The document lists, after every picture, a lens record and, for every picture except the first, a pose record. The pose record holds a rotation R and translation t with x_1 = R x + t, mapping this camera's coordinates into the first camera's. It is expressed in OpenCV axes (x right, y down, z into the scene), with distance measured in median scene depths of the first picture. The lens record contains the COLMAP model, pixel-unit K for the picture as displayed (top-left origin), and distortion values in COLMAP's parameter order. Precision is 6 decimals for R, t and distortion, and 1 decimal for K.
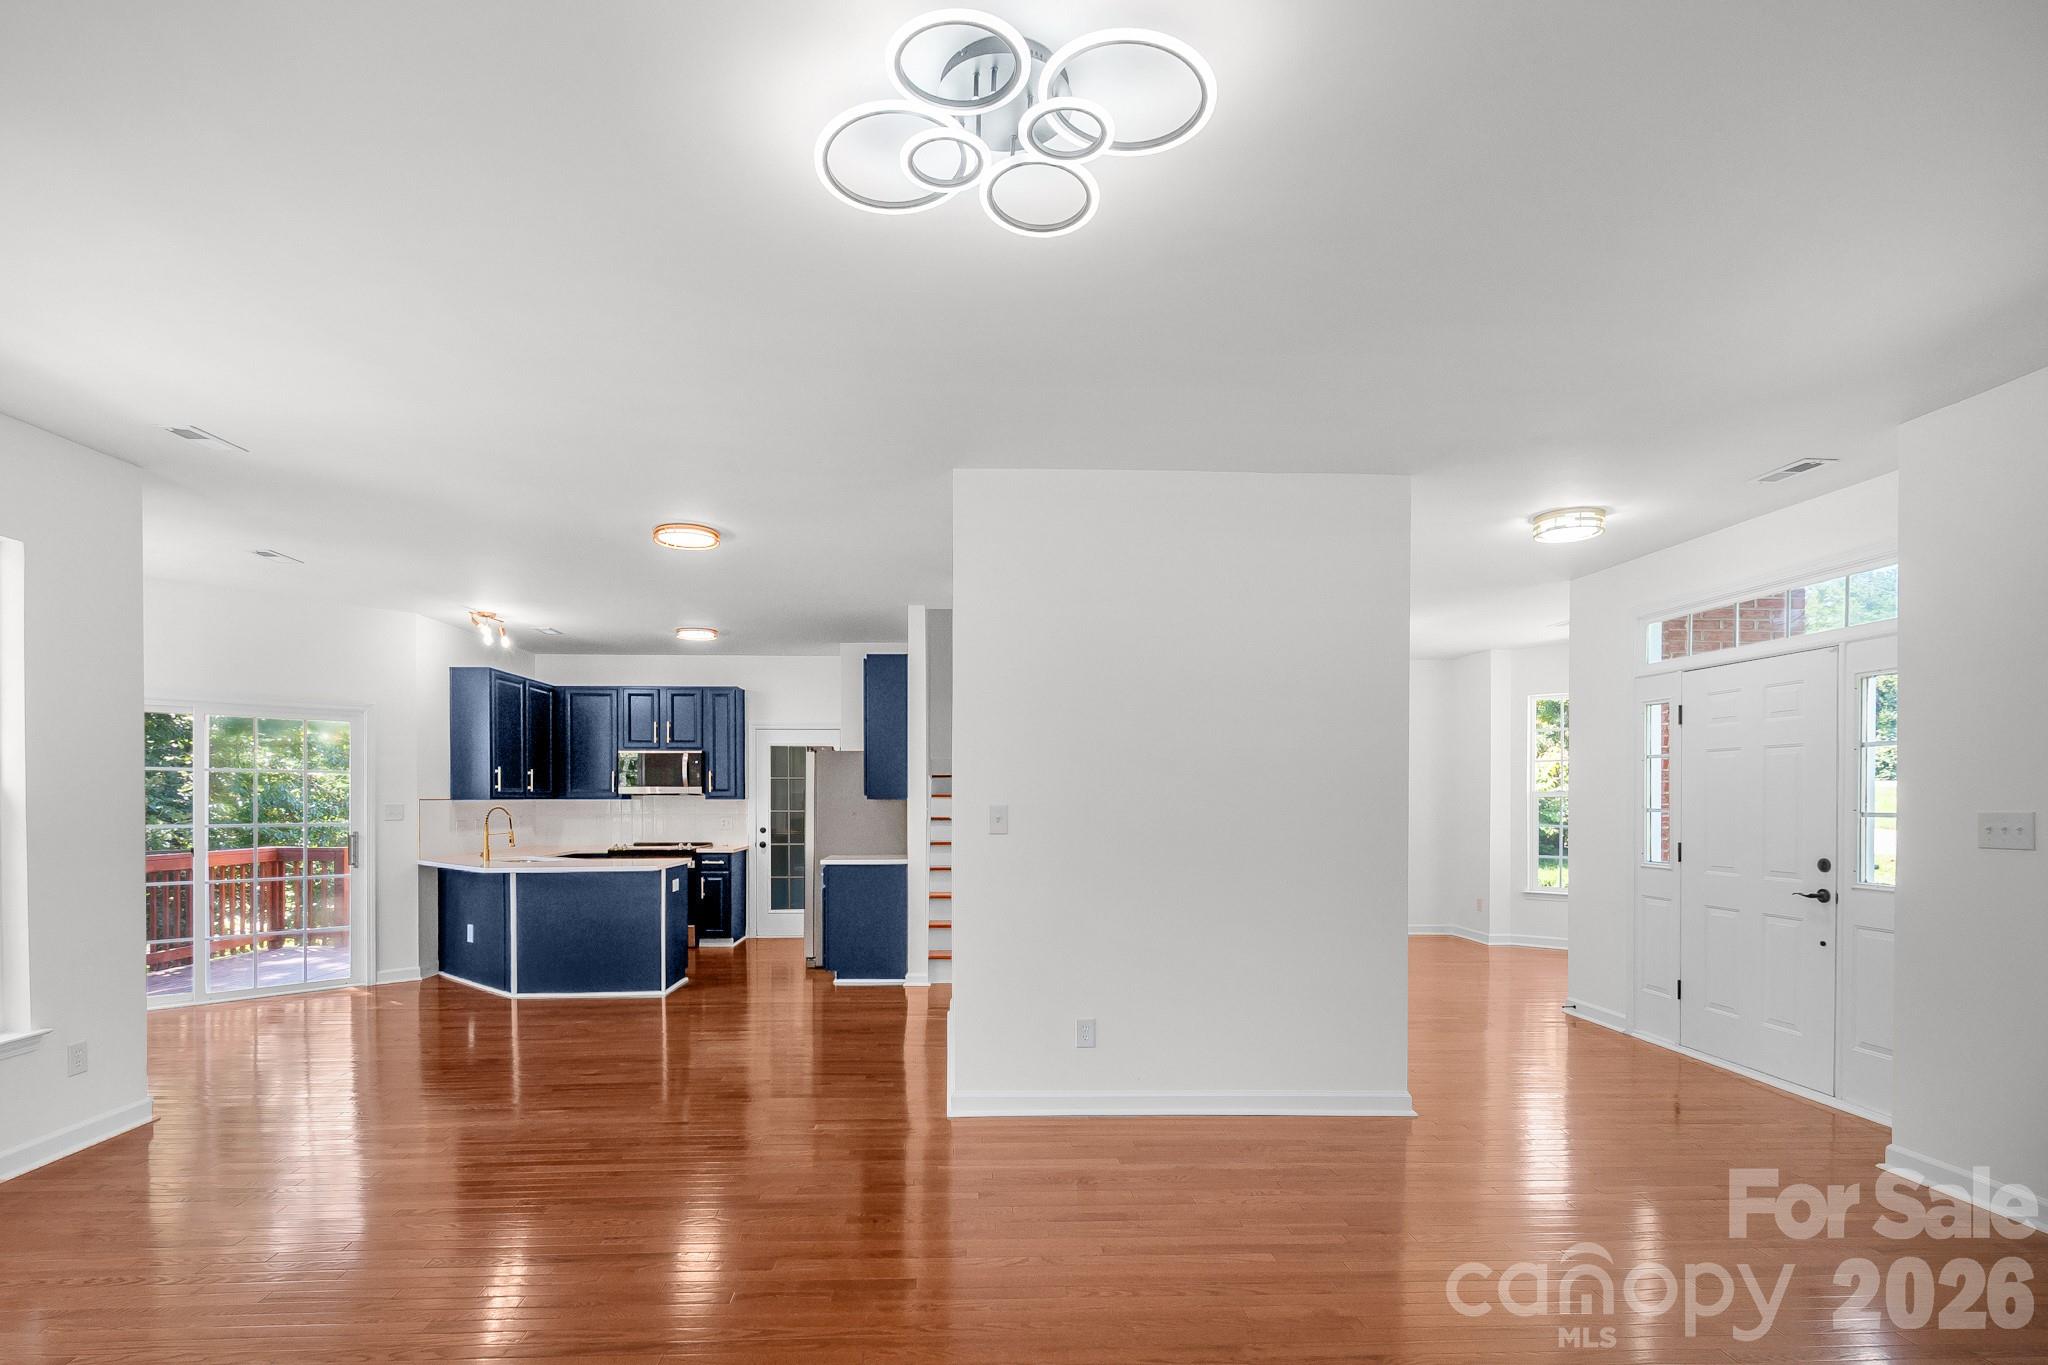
lens RADIAL K [[951.9, 0, 1012.9], [0, 951.9, 800.0], [0, 0, 1]] dist [0.000994, 0.000388]
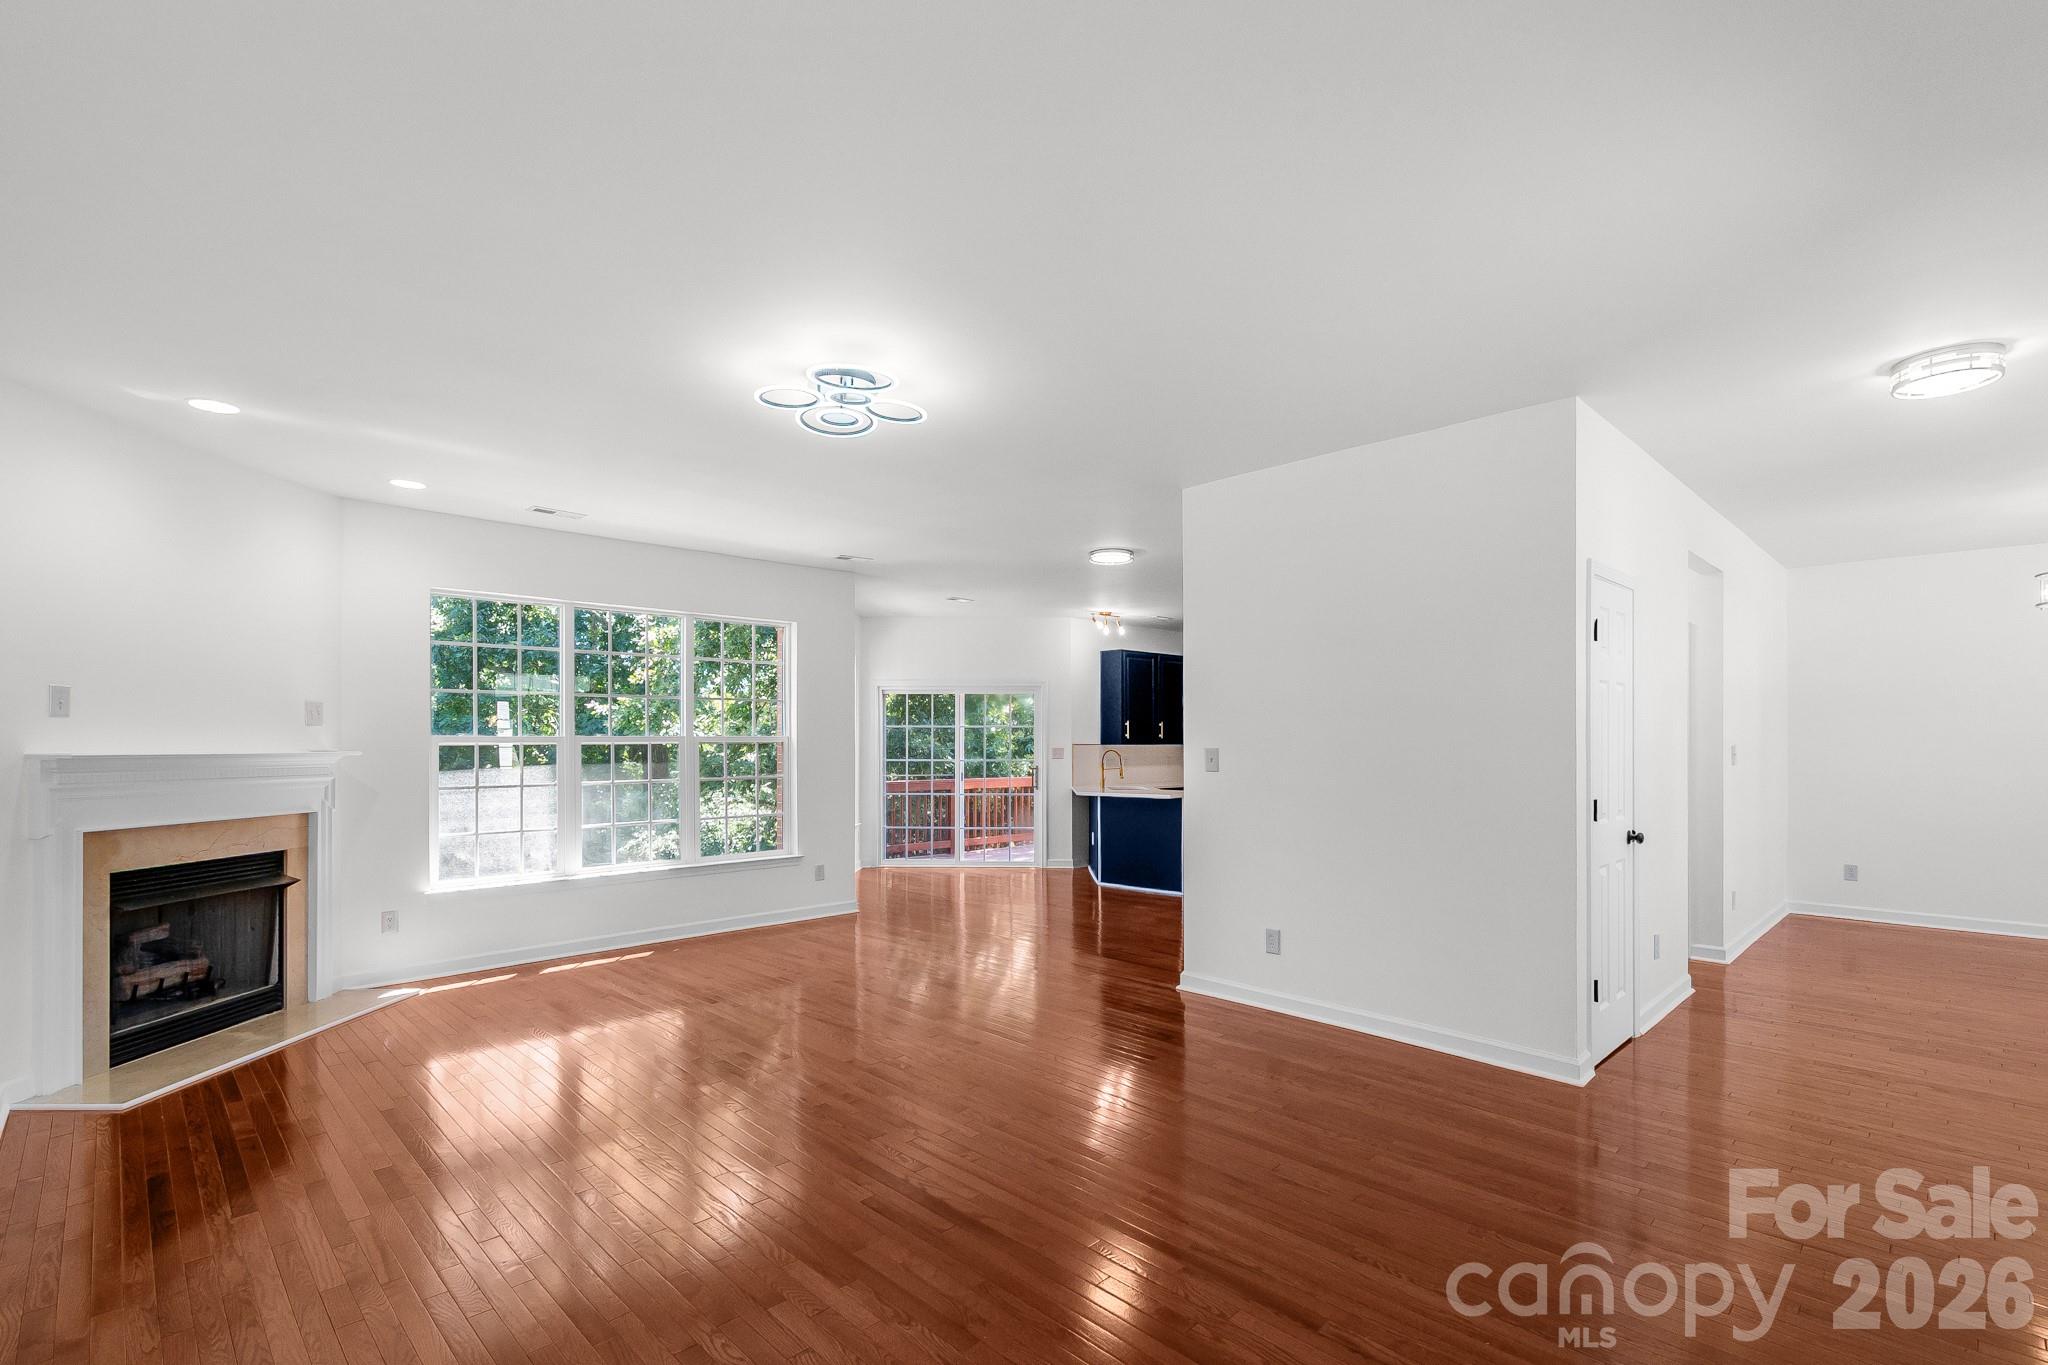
lens RADIAL K [[957.1, 0, 1082.8], [0, 957.1, 729.3], [0, 0, 1]] dist [-0.000373, -0.000253]
pose [[0.682579, -0.013693, -0.730684, 0.384852], [0.001450, 0.999848, -0.017382, 0.001446], [0.730811, 0.010805, 0.682495, 0.008445]]
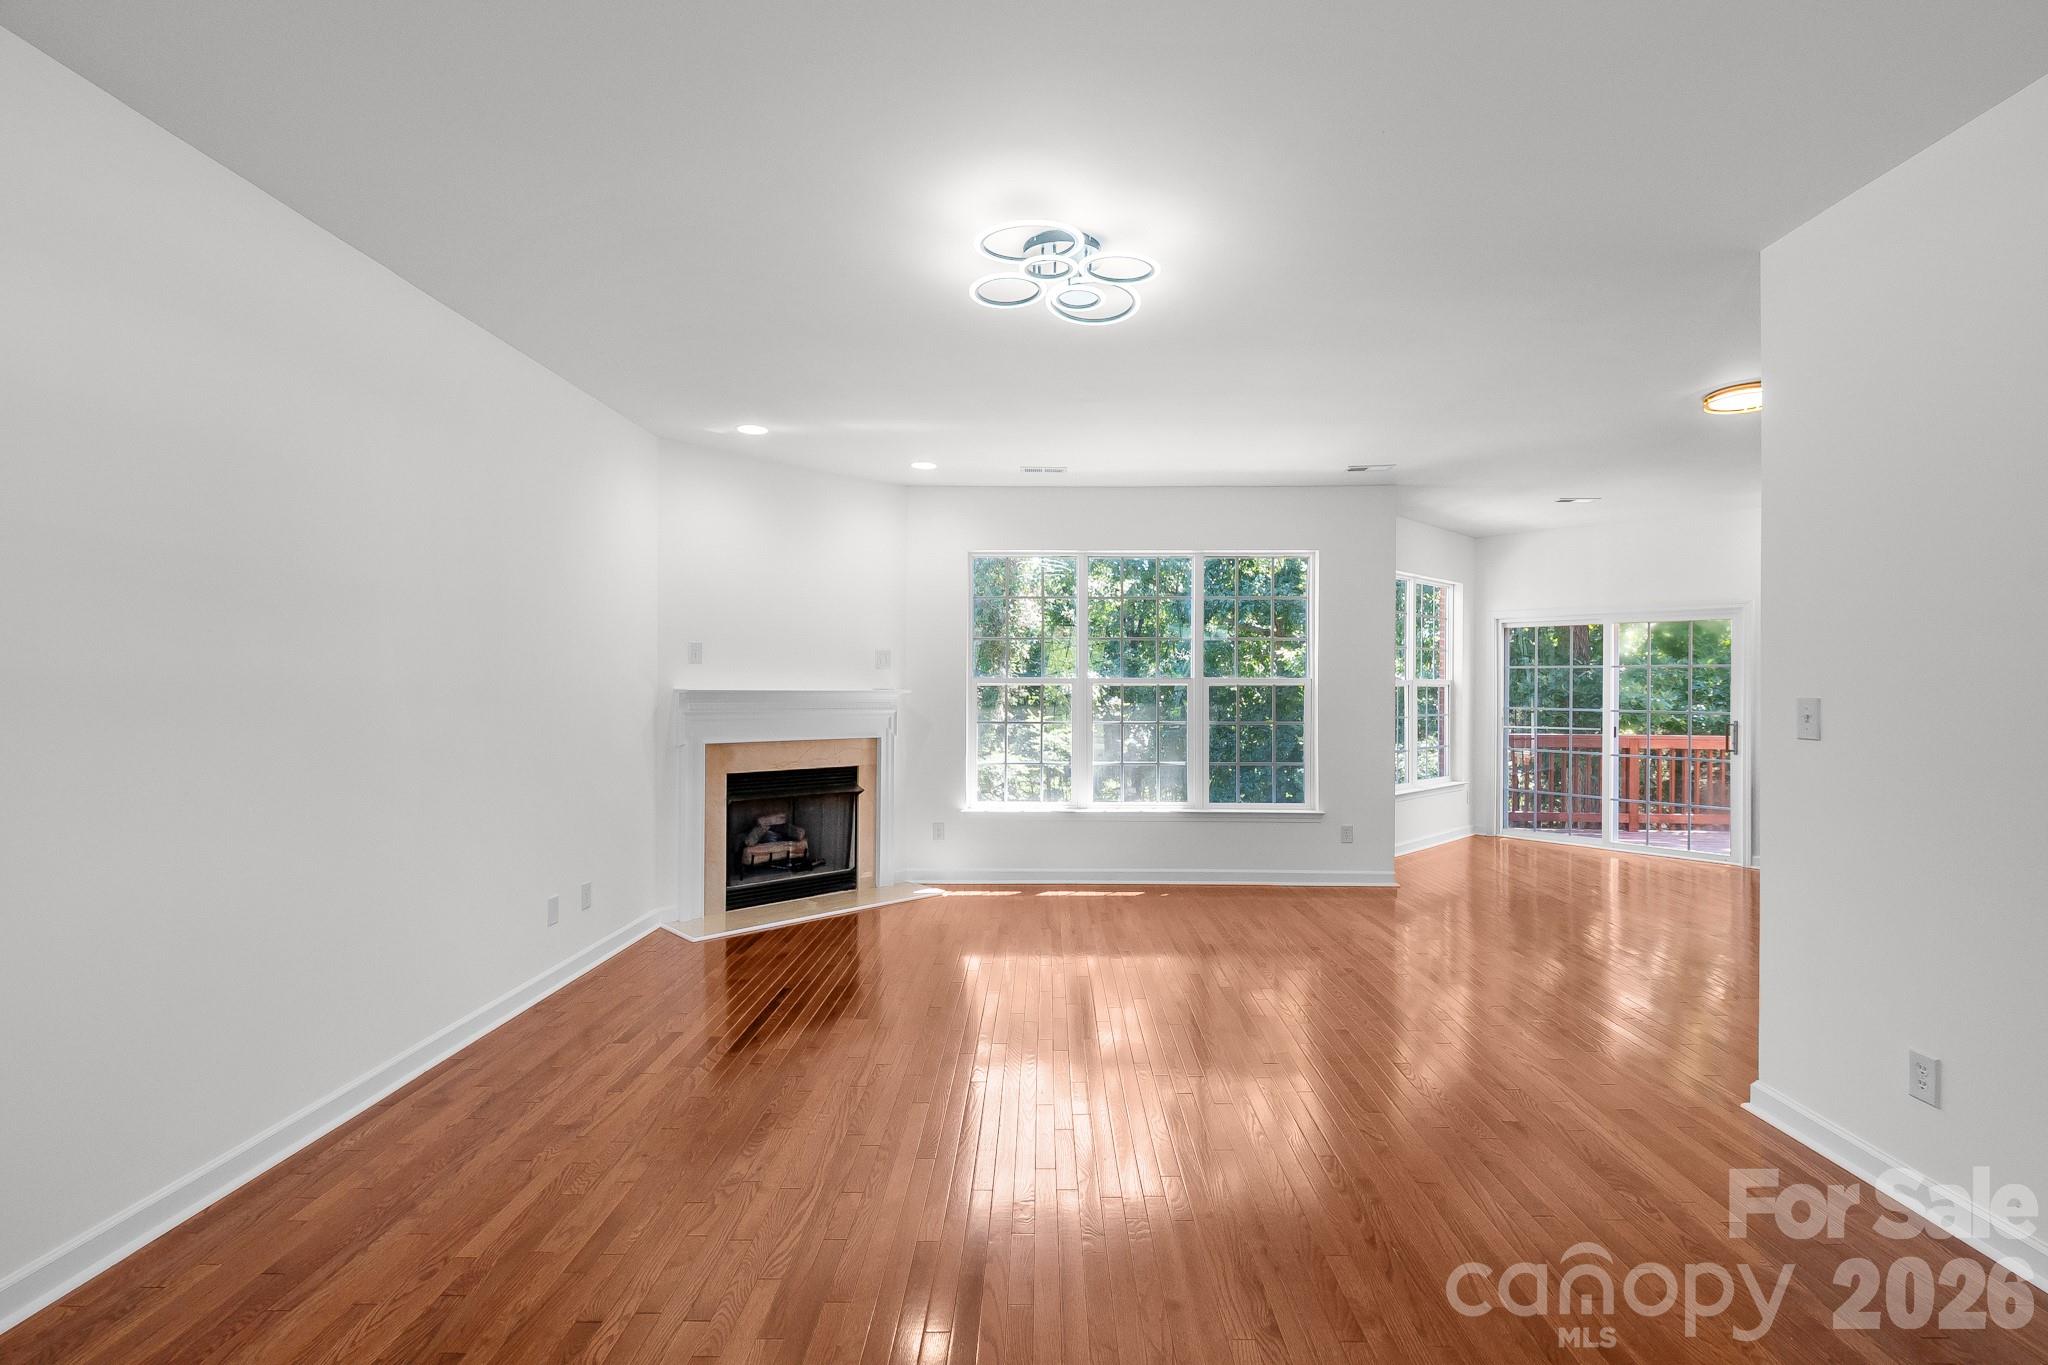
lens RADIAL K [[941.7, 0, 1030.5], [0, 941.7, 677.4], [0, 0, 1]] dist [0.017007, -0.000418]
pose [[-0.080209, -0.012336, -0.996702, 0.353112], [-0.007458, 0.999903, -0.011775, 0.002508], [0.996750, 0.006489, -0.080293, 0.239508]]
